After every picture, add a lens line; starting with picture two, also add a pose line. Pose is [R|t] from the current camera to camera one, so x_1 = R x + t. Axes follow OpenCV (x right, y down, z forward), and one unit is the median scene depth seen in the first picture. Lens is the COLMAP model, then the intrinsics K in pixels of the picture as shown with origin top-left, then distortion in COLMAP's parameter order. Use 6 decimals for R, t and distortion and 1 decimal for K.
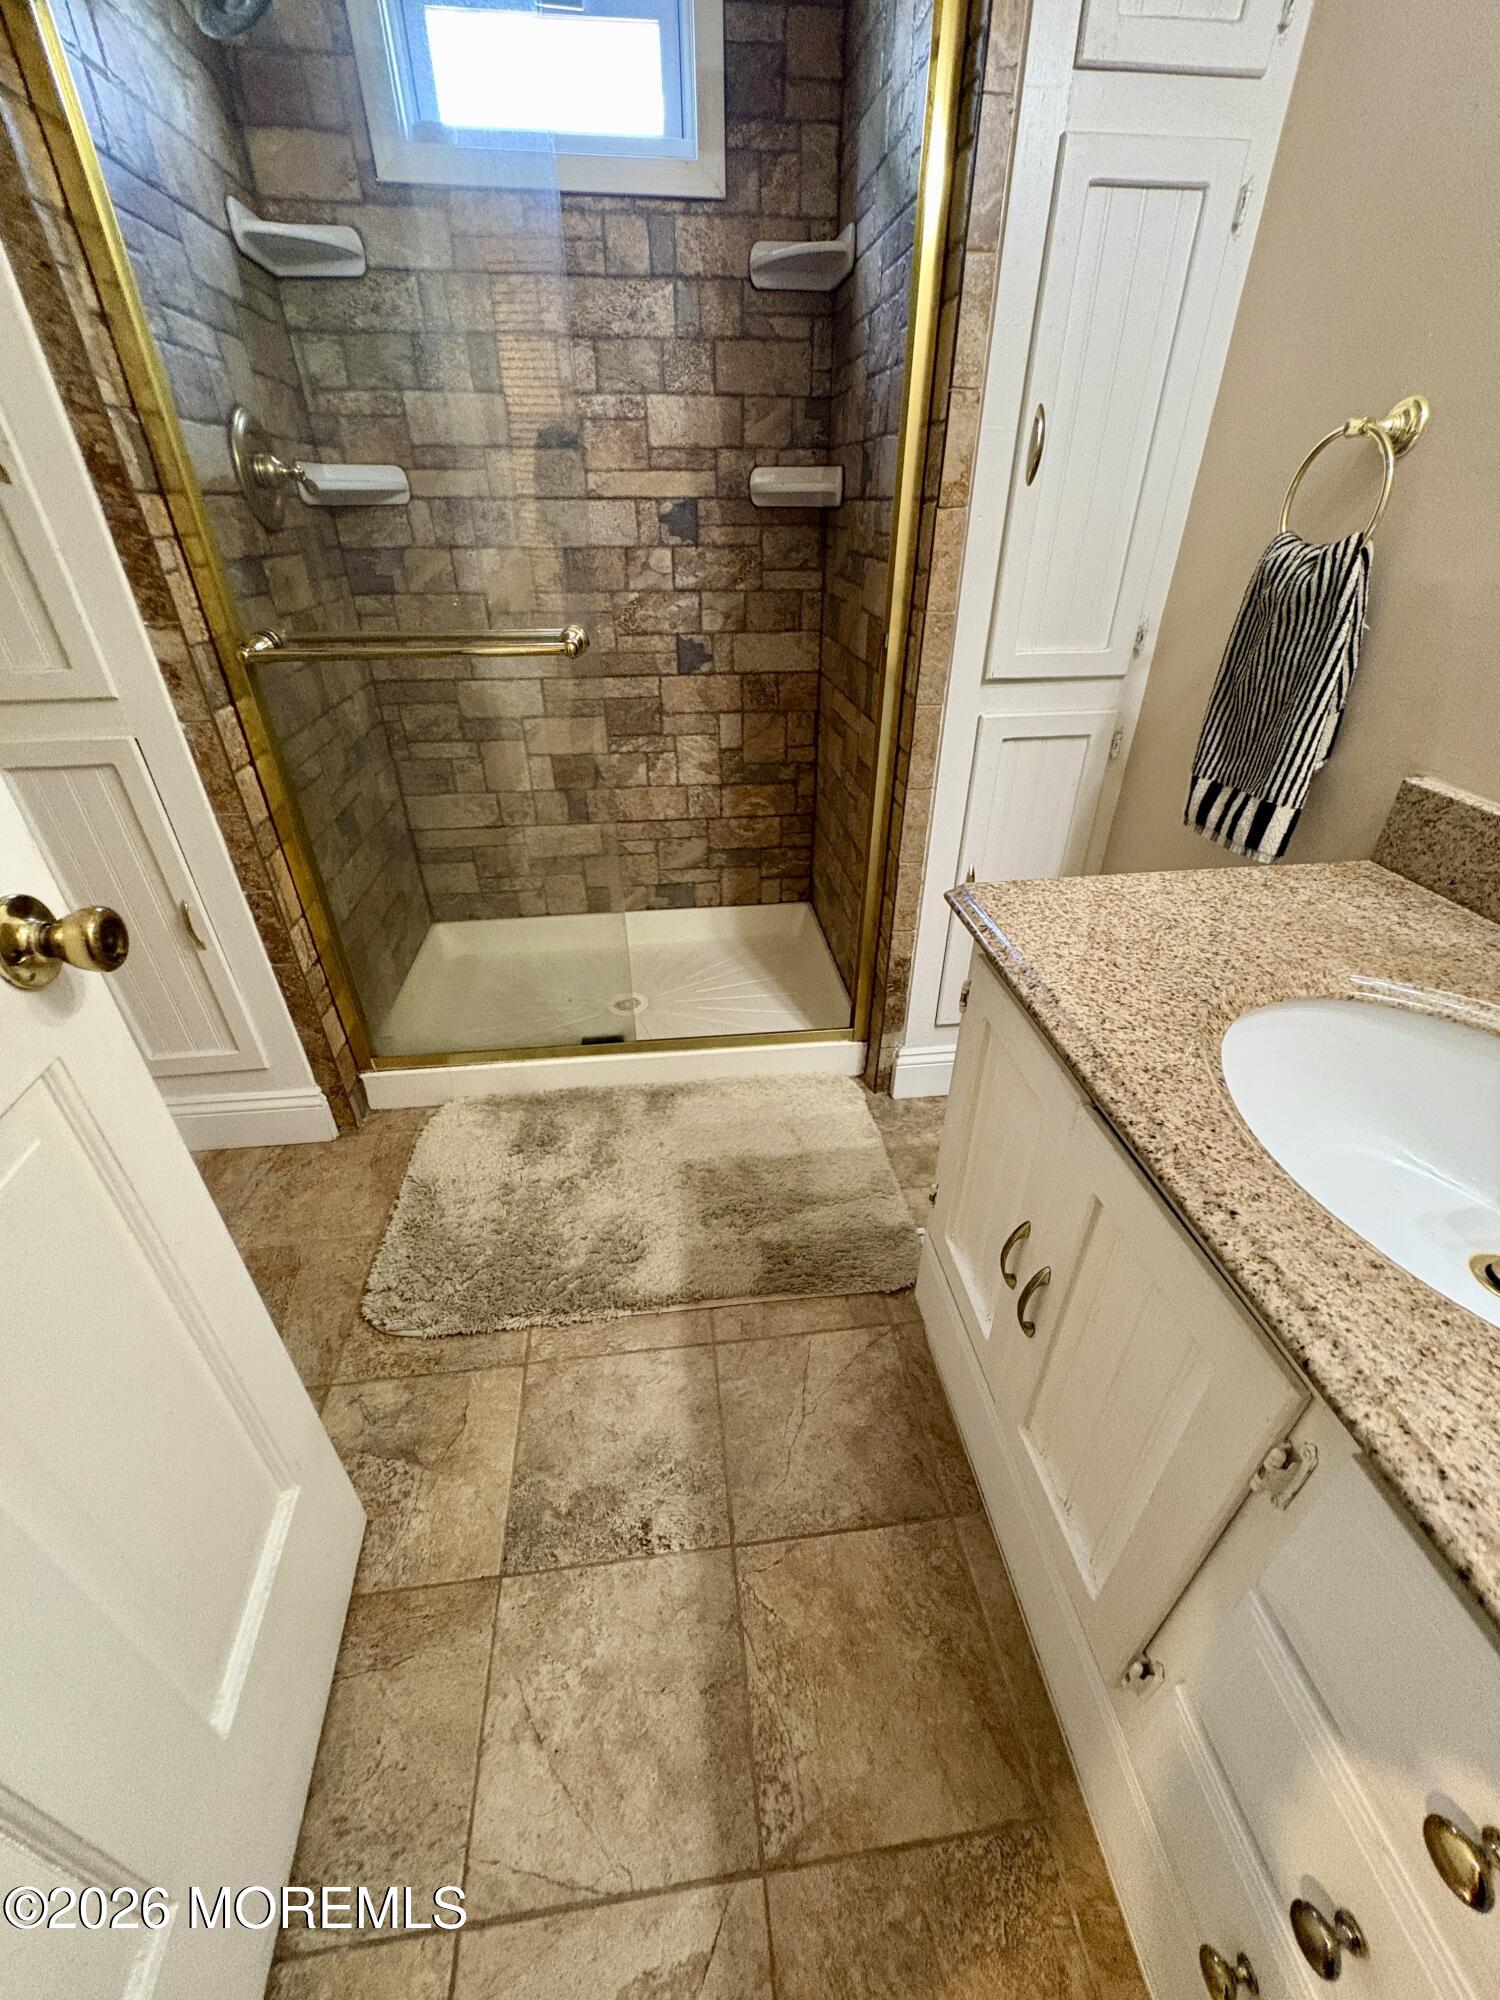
lens RADIAL K [[794.5, 0, 754.0], [0, 794.5, 1002.1], [0, 0, 1]] dist [0.000604, -0.000211]
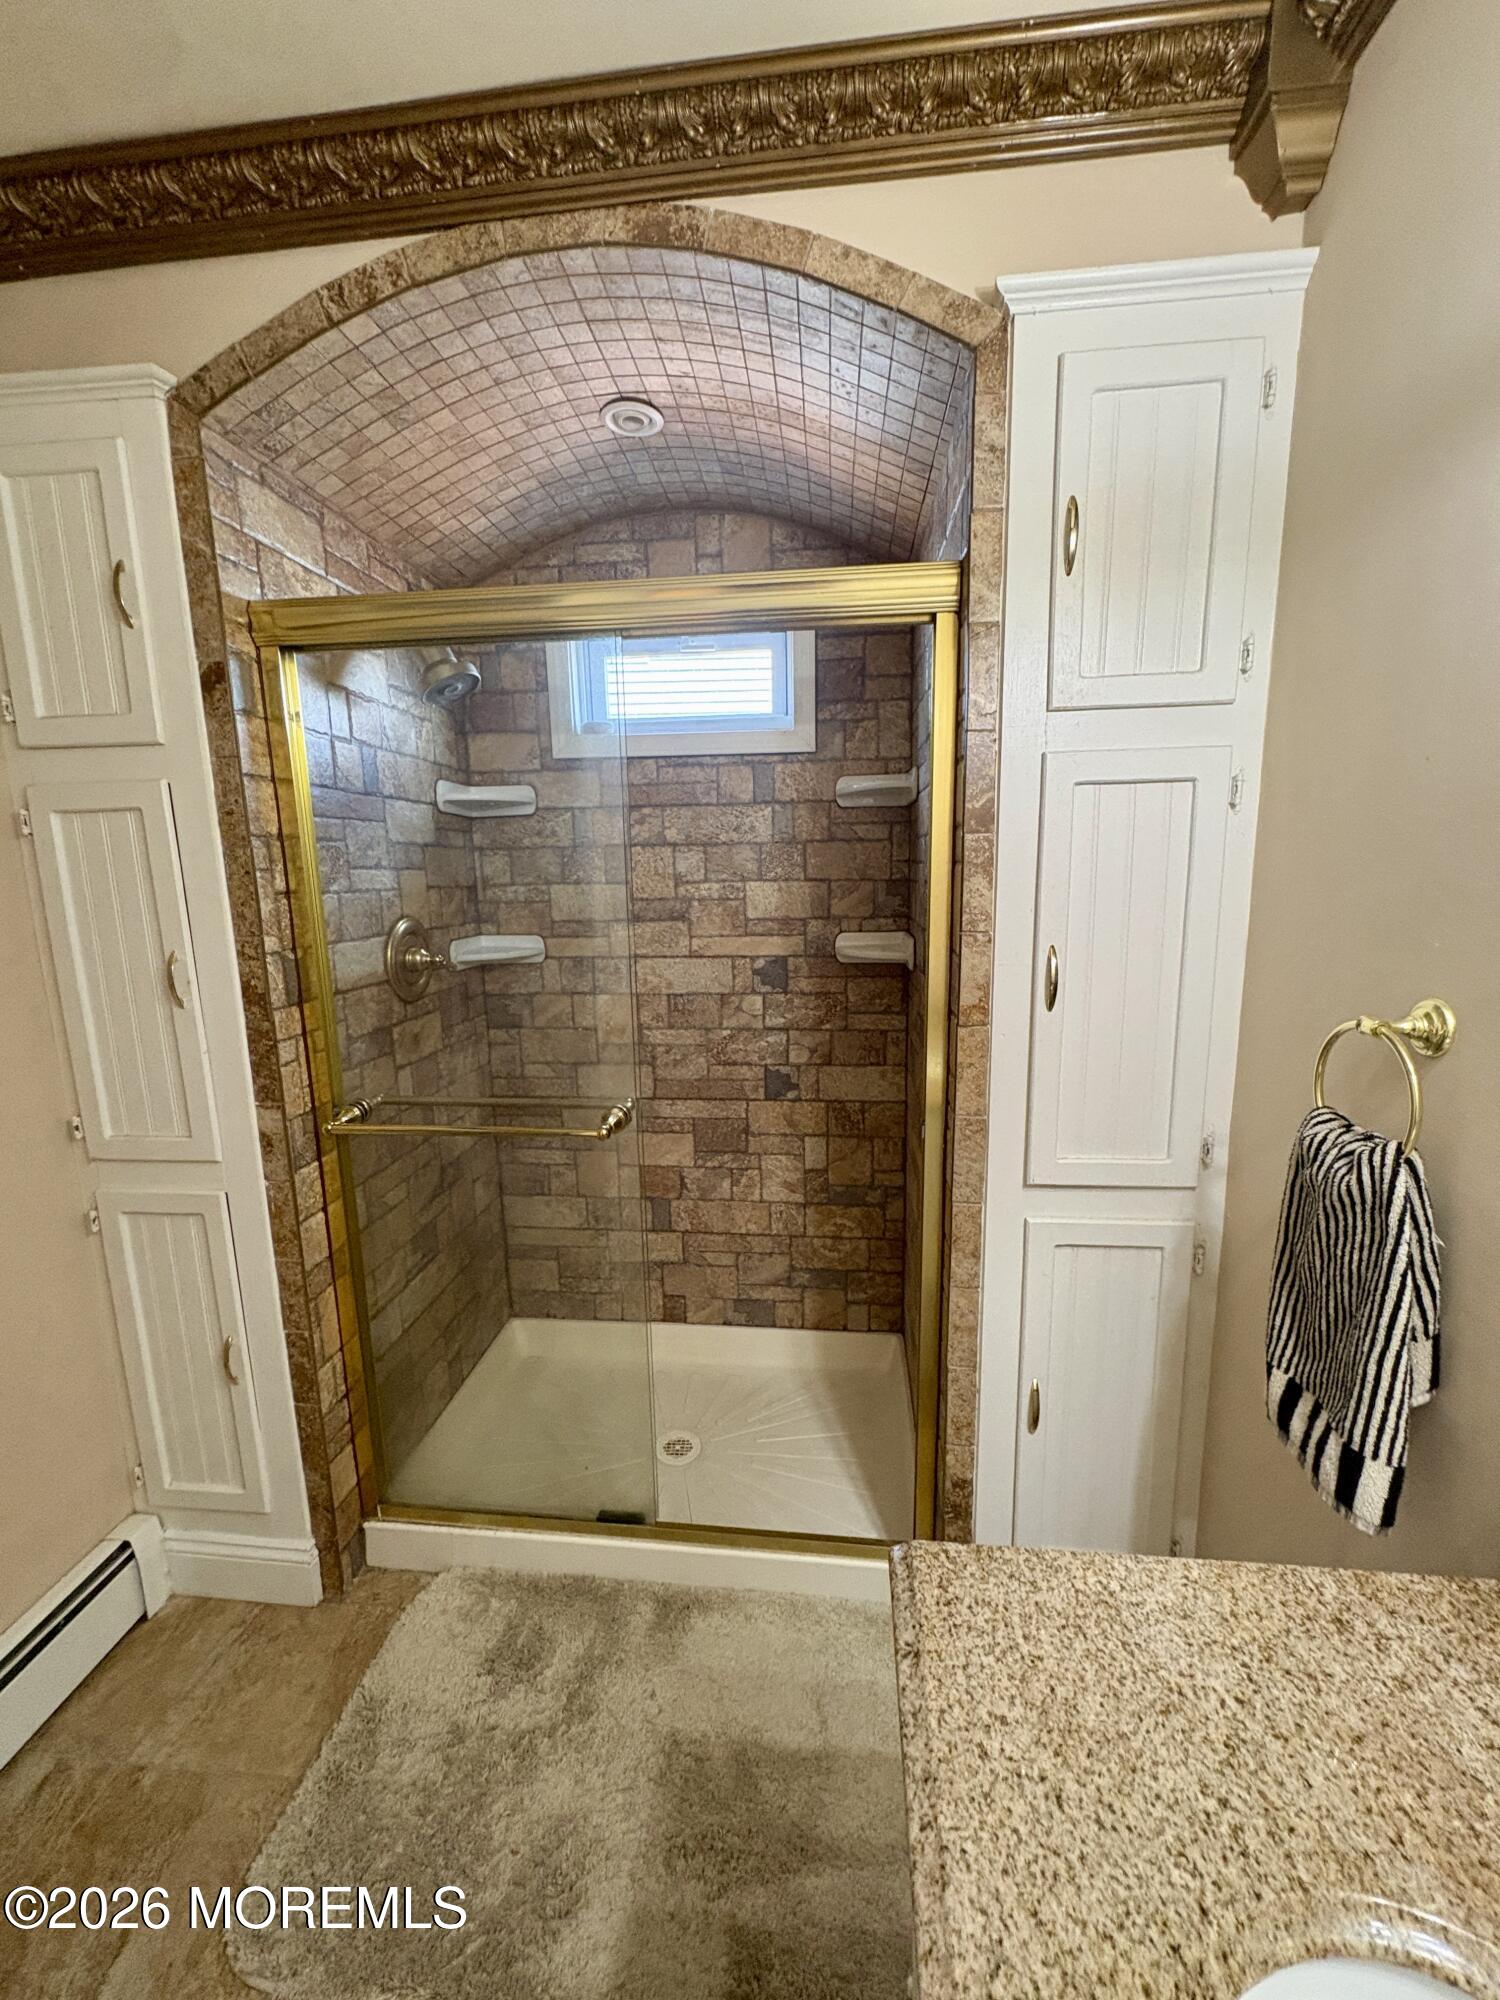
lens RADIAL K [[794.5, 0, 757.0], [0, 794.5, 999.8], [0, 0, 1]] dist [0.000604, -0.000211]
pose [[0.974168, 0.021845, -0.224764, 0.165902], [-0.105577, 0.923893, -0.367799, -0.202993], [0.199623, 0.382028, 0.902333, 0.021736]]
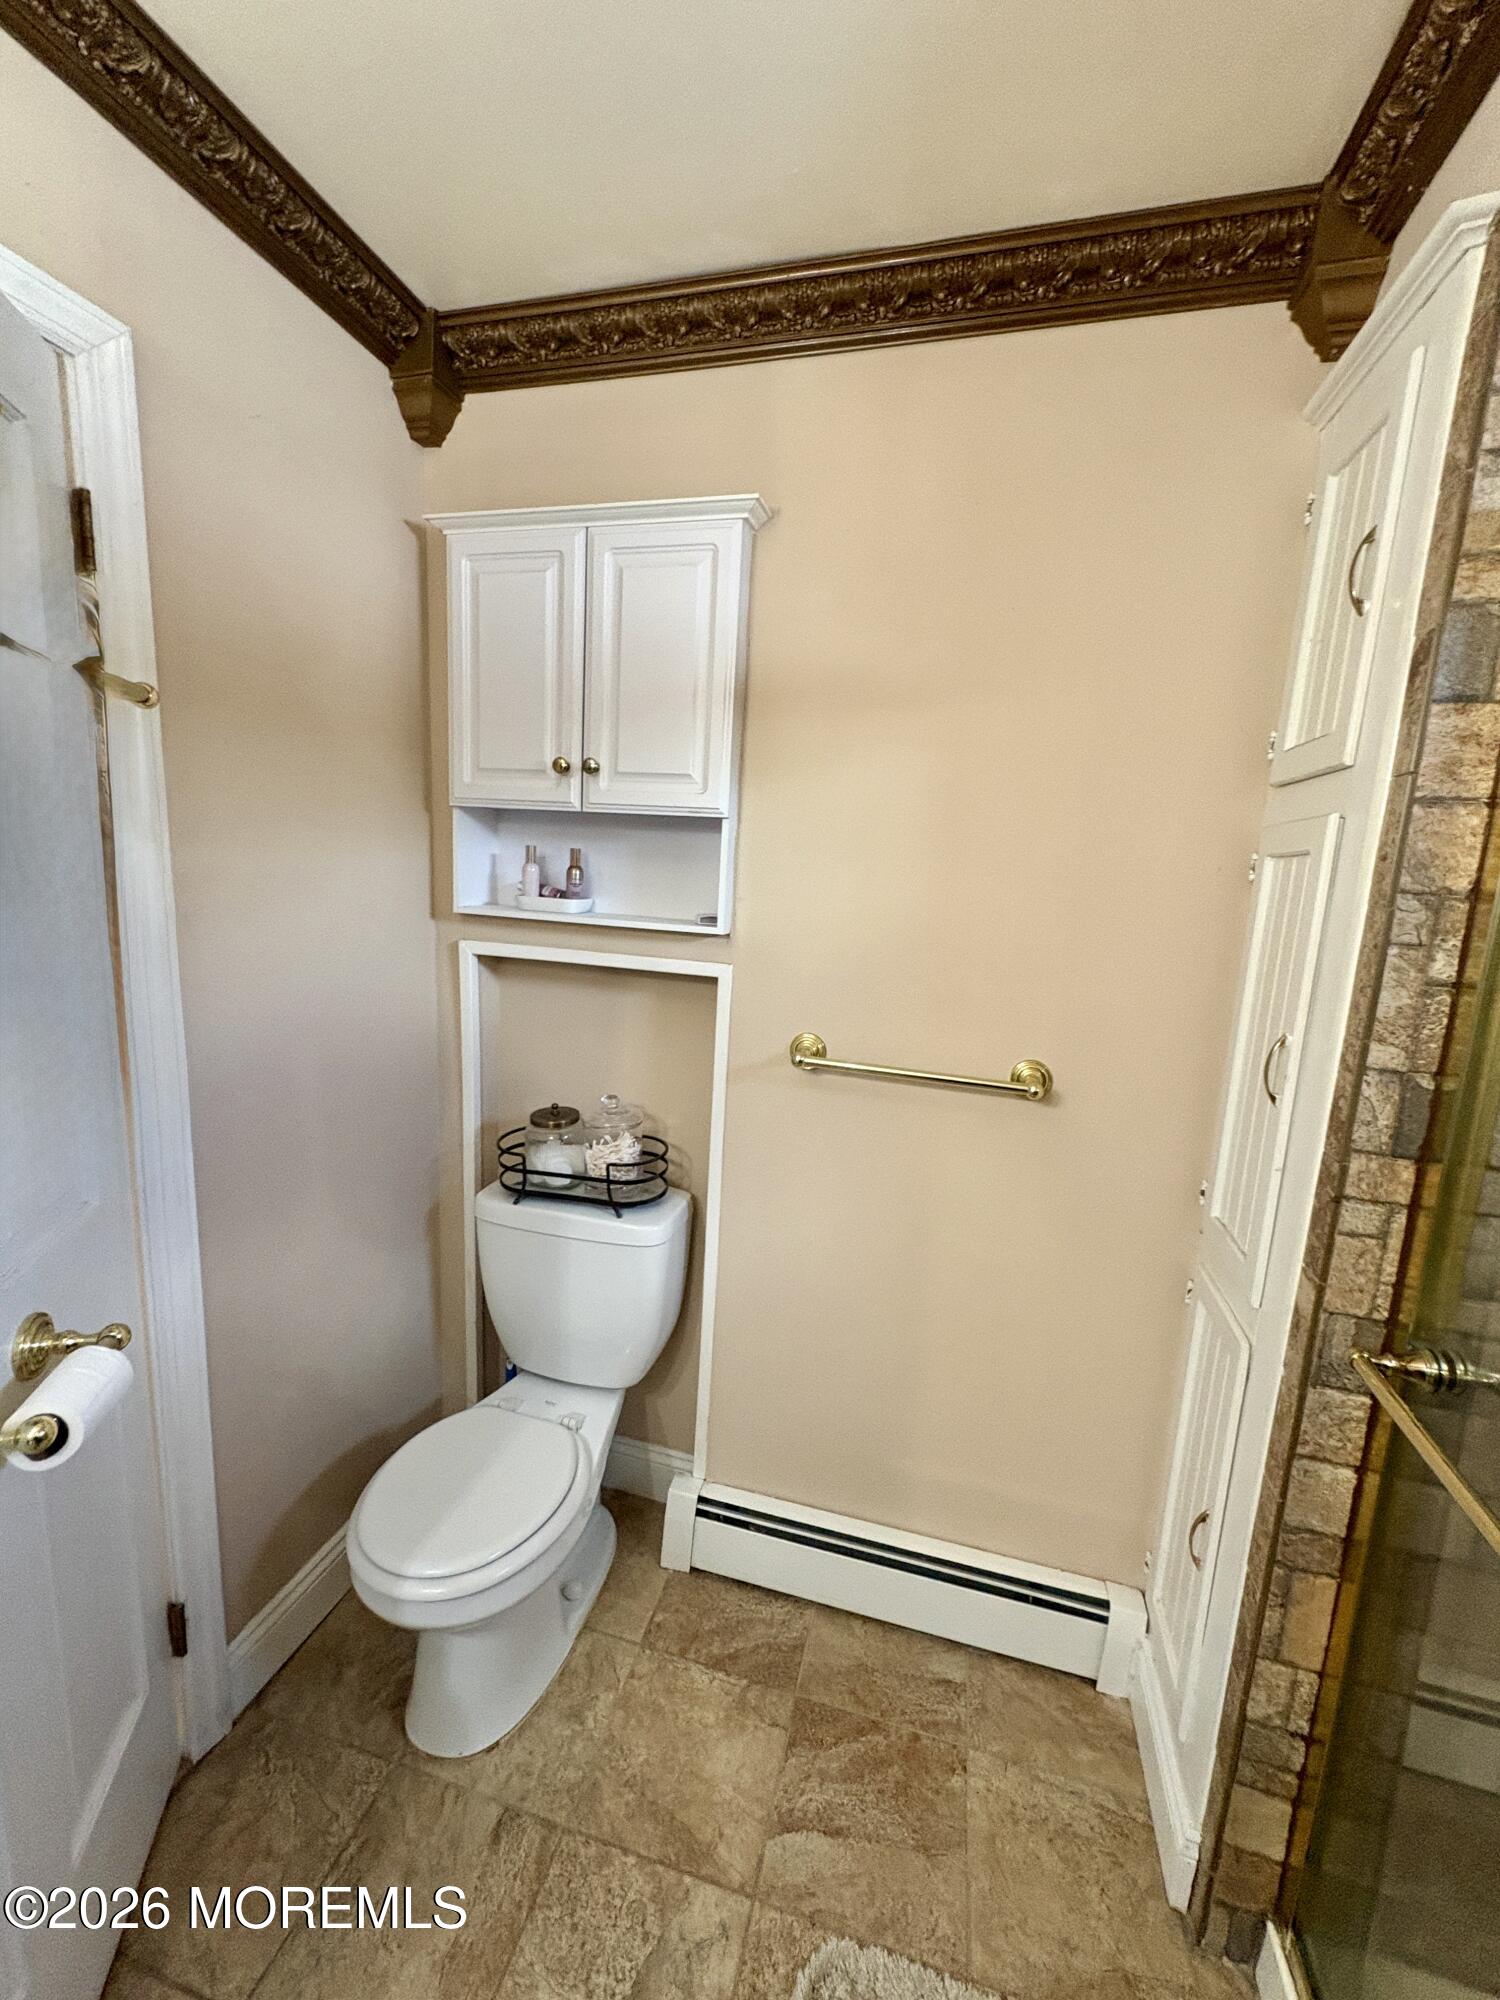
lens RADIAL K [[794.5, 0, 743.9], [0, 794.5, 1004.0], [0, 0, 1]] dist [0.000604, -0.000211]
pose [[-0.380667, 0.141163, -0.913874, 0.136816], [-0.529864, 0.776649, 0.340677, -0.507970], [0.757851, 0.613913, -0.220847, 0.439321]]
